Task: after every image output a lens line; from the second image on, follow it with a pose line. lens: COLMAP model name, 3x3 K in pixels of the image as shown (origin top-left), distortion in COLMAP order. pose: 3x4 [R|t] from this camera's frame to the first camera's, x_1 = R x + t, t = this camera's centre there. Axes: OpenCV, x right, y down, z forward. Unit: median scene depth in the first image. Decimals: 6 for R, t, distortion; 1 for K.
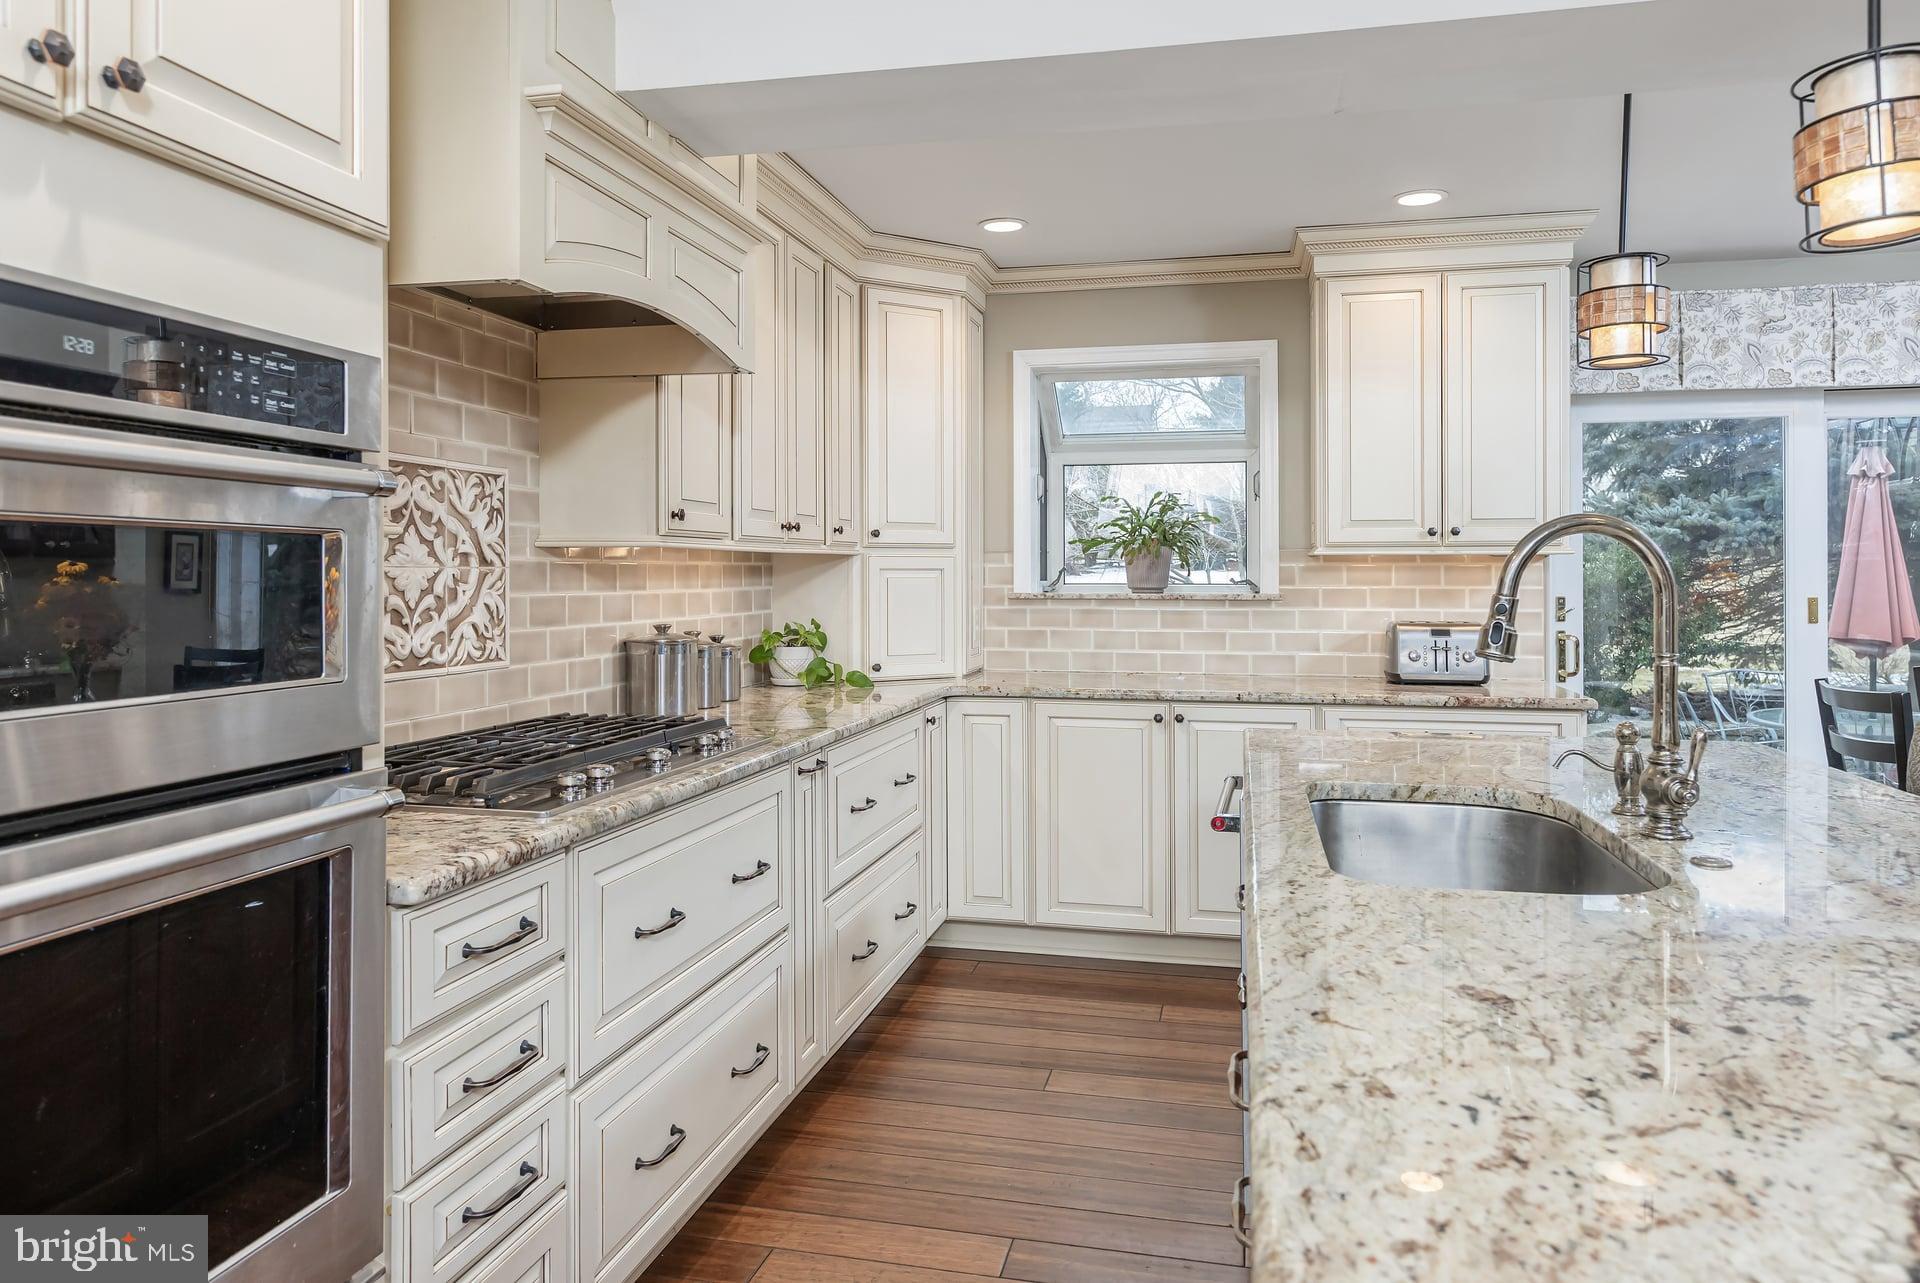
lens RADIAL K [[1236.5, 0, 959.8], [0, 1236.5, 569.5], [0, 0, 1]] dist [0.011643, 0.002213]
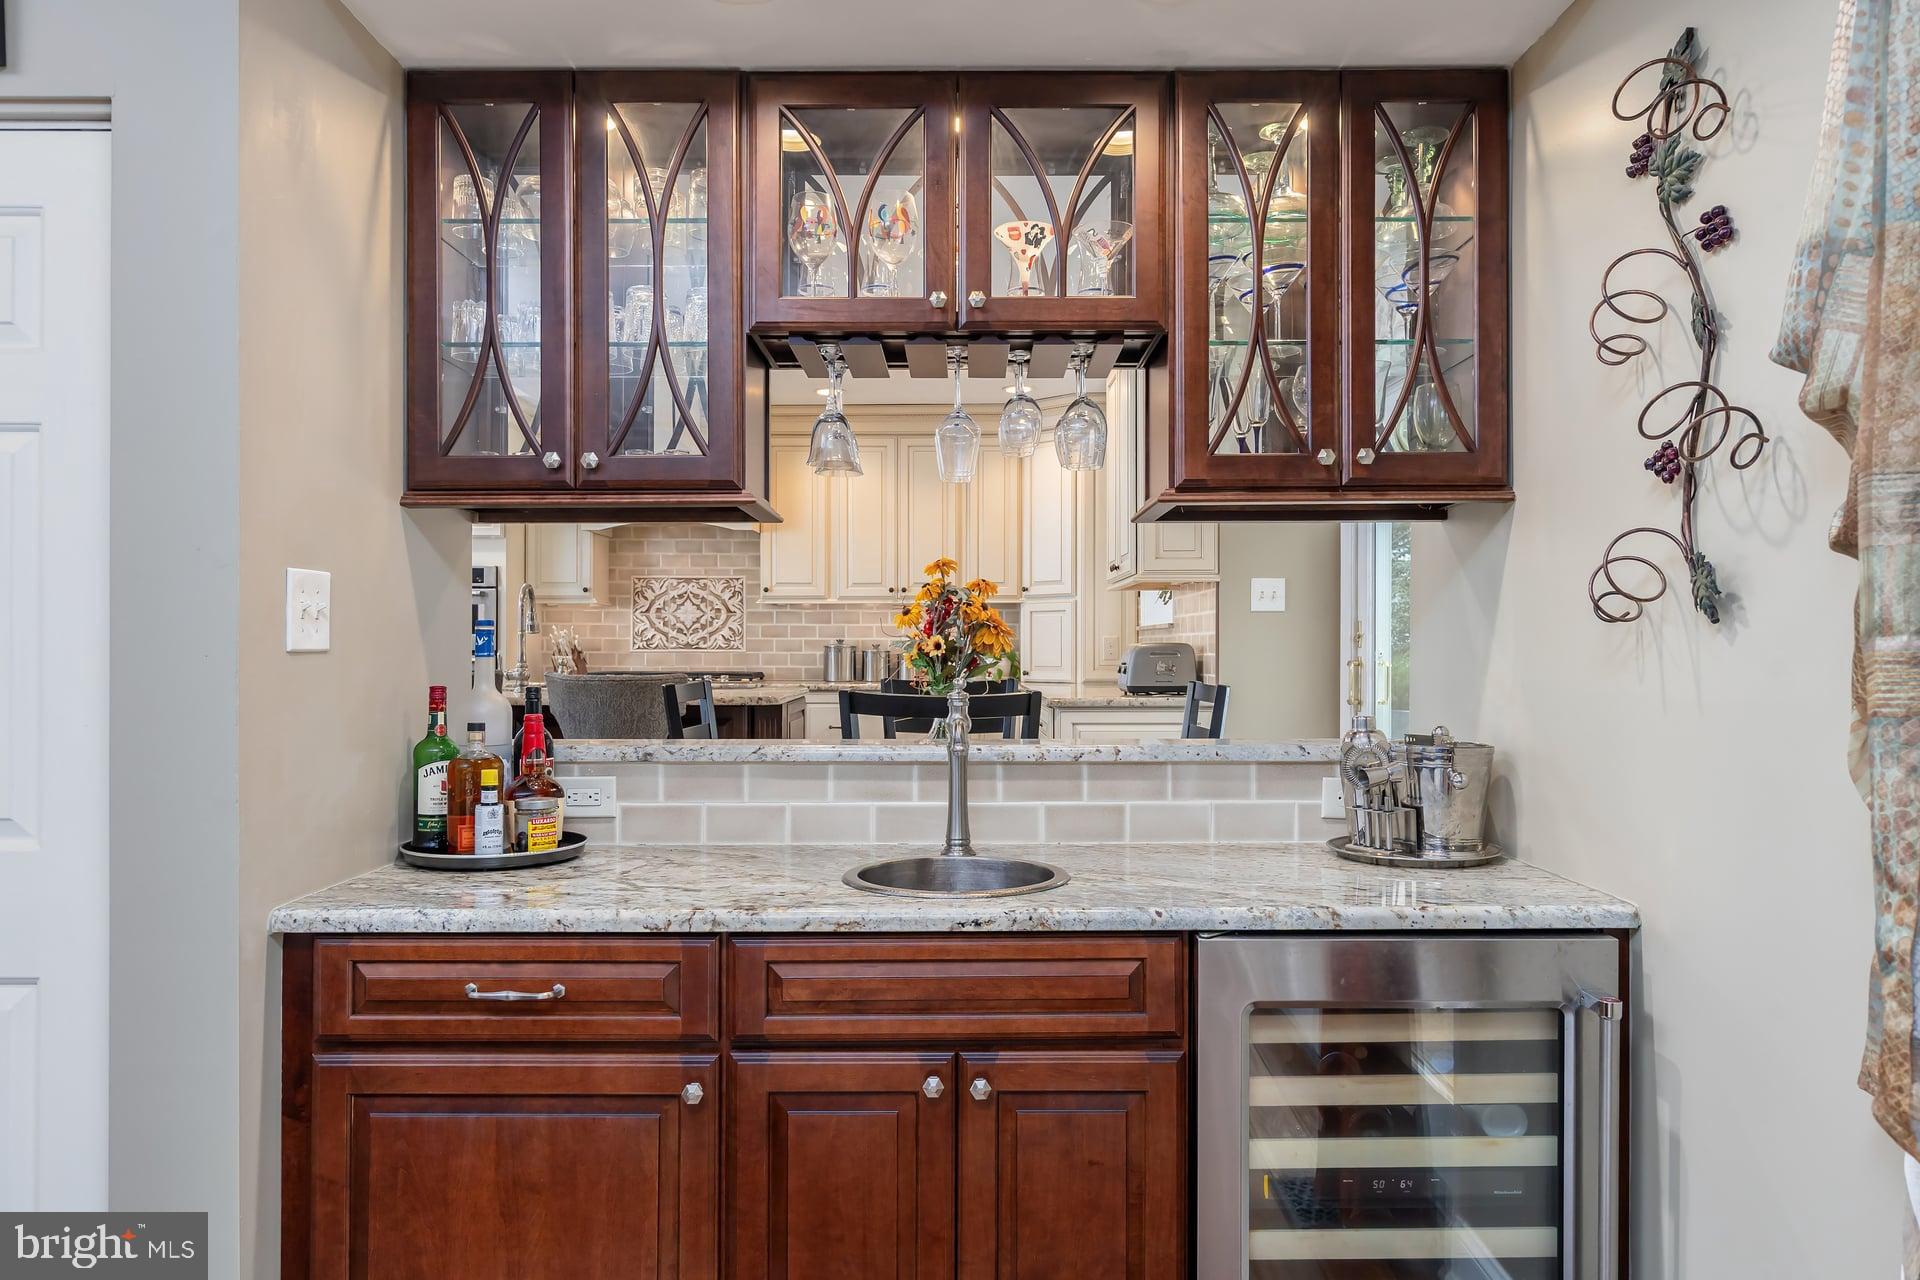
lens RADIAL K [[1195.1, 0, 960.0], [0, 1195.1, 640.0], [0, 0, 1]] dist [0.002382, 0.017391]
pose [[0.234670, -0.006237, -0.972055, 1.473611], [0.004693, 0.999975, -0.005283, 0.046843], [0.972064, -0.003322, 0.234693, 0.579569]]
